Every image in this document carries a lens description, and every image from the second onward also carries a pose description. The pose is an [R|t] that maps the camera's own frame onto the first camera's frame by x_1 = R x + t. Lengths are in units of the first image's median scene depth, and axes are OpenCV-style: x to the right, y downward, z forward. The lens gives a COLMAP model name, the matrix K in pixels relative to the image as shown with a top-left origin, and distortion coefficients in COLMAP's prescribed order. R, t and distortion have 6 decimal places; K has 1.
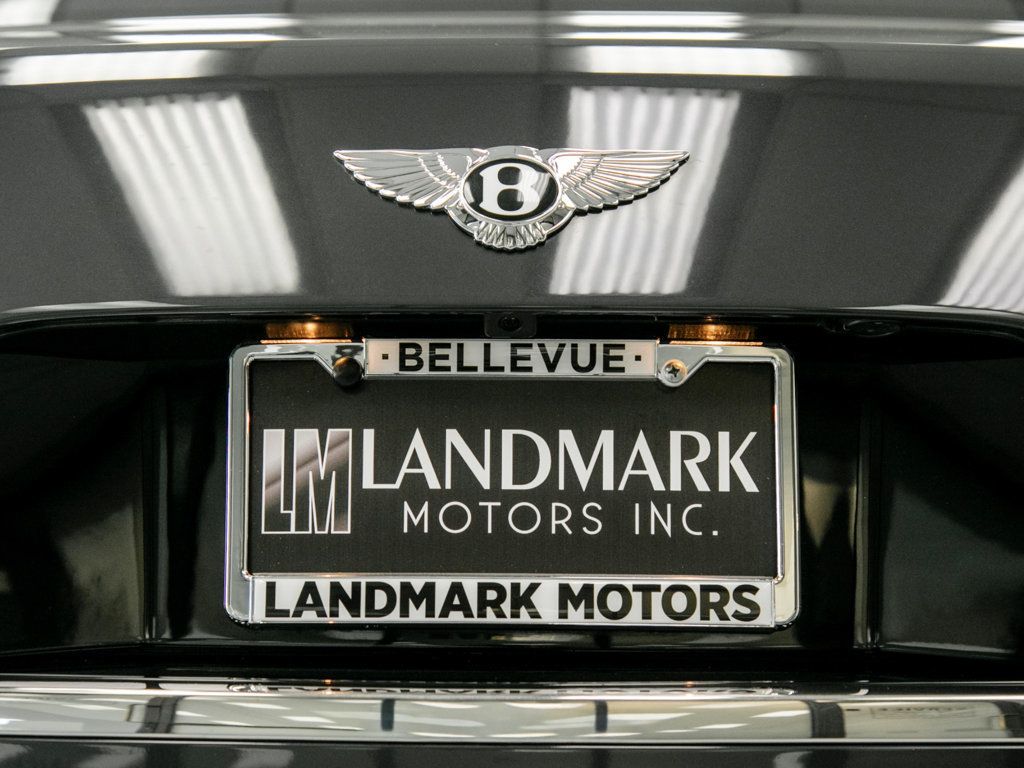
lens RADIAL K [[2730.1, 0, 512.0], [0, 2730.1, 384.0], [0, 0, 1]] dist [-0.039407, 0.045269]
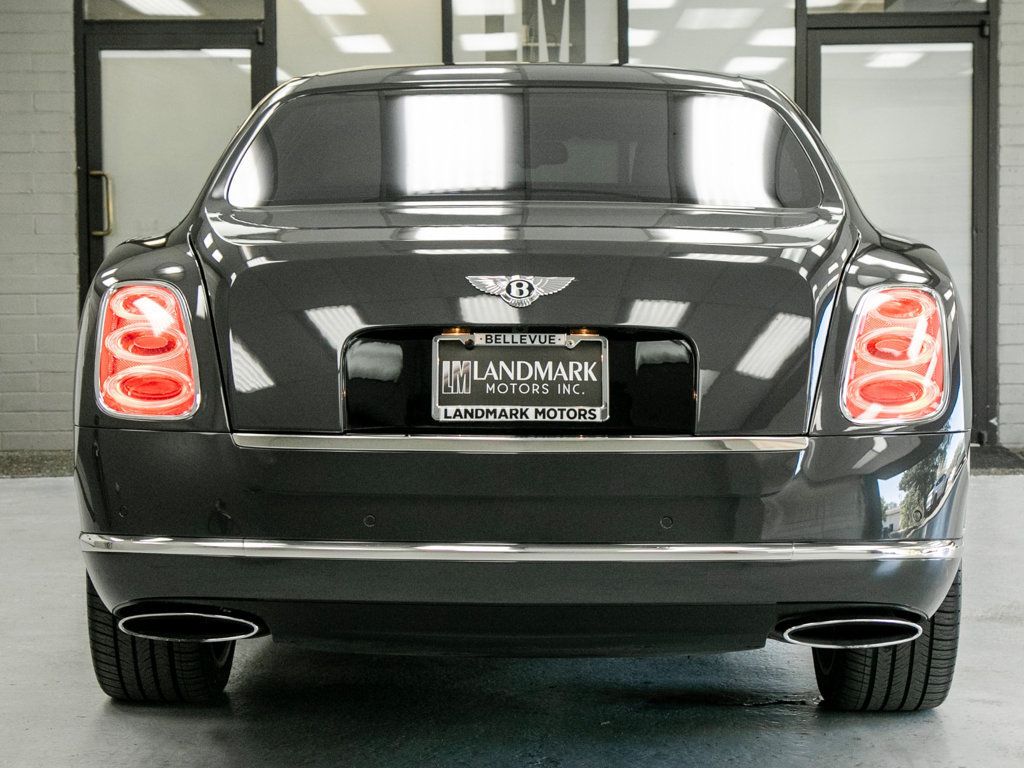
lens RADIAL K [[1434.6, 0, 512.0], [0, 1434.6, 384.0], [0, 0, 1]] dist [-0.201181, 0.009309]
pose [[0.999986, 0.002633, -0.004550, -0.002232], [-0.002626, 0.999995, 0.001633, 0.040870], [0.004555, -0.001621, 0.999988, -0.695411]]
